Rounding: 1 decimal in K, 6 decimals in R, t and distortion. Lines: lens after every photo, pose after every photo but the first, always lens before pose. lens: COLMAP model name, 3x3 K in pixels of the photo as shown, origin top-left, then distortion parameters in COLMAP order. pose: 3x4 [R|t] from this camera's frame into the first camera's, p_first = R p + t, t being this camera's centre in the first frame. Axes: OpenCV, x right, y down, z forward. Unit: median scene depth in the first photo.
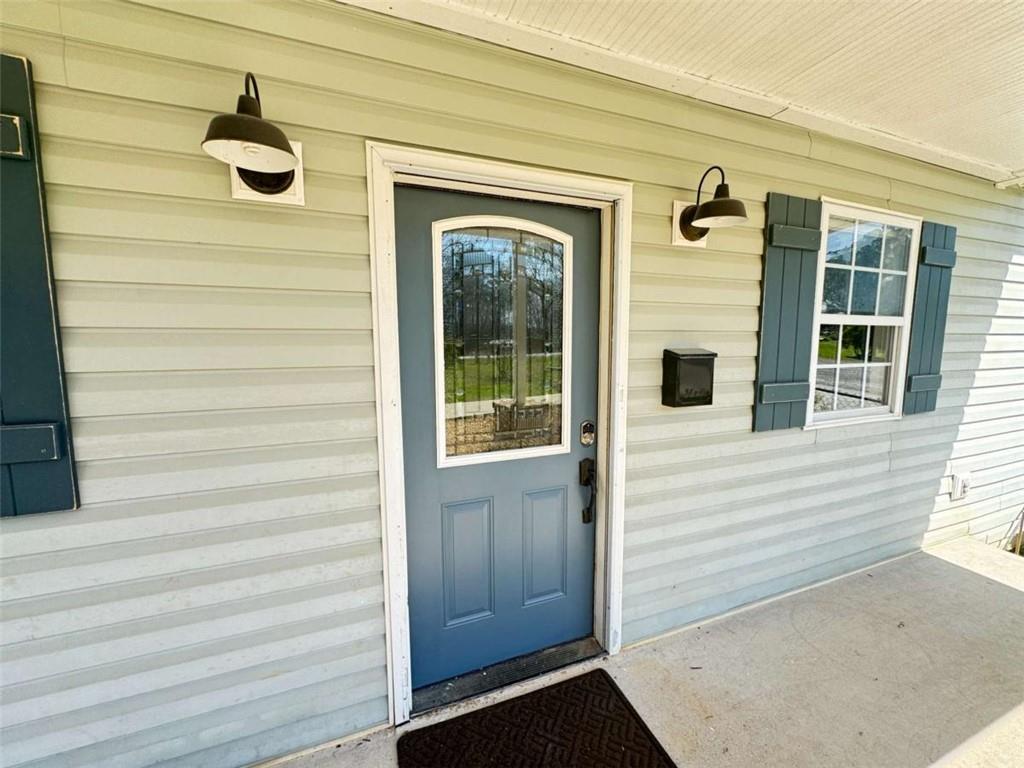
lens RADIAL K [[407.1, 0, 512.4], [0, 407.1, 380.5], [0, 0, 1]] dist [-0.007787, 0.001269]
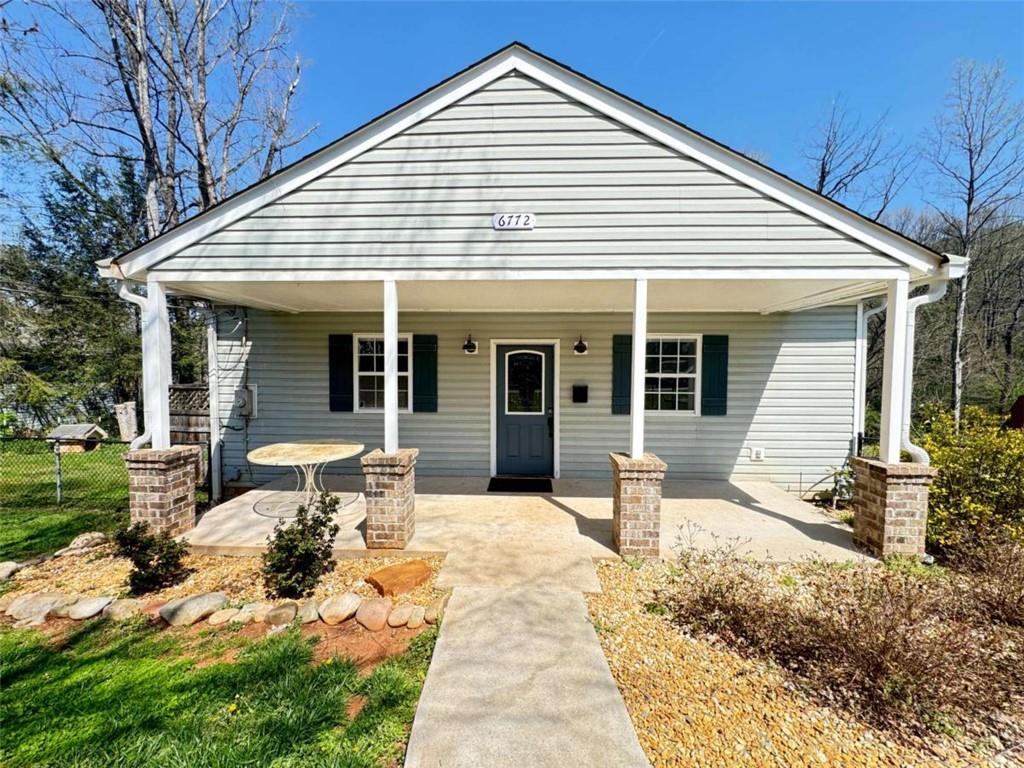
lens RADIAL K [[407.1, 0, 511.0], [0, 407.1, 383.4], [0, 0, 1]] dist [-0.007787, 0.001269]
pose [[0.917257, 0.020351, -0.397776, 1.186474], [-0.044521, 0.997674, -0.051621, 0.098816], [0.395800, 0.065059, 0.916029, -2.159840]]
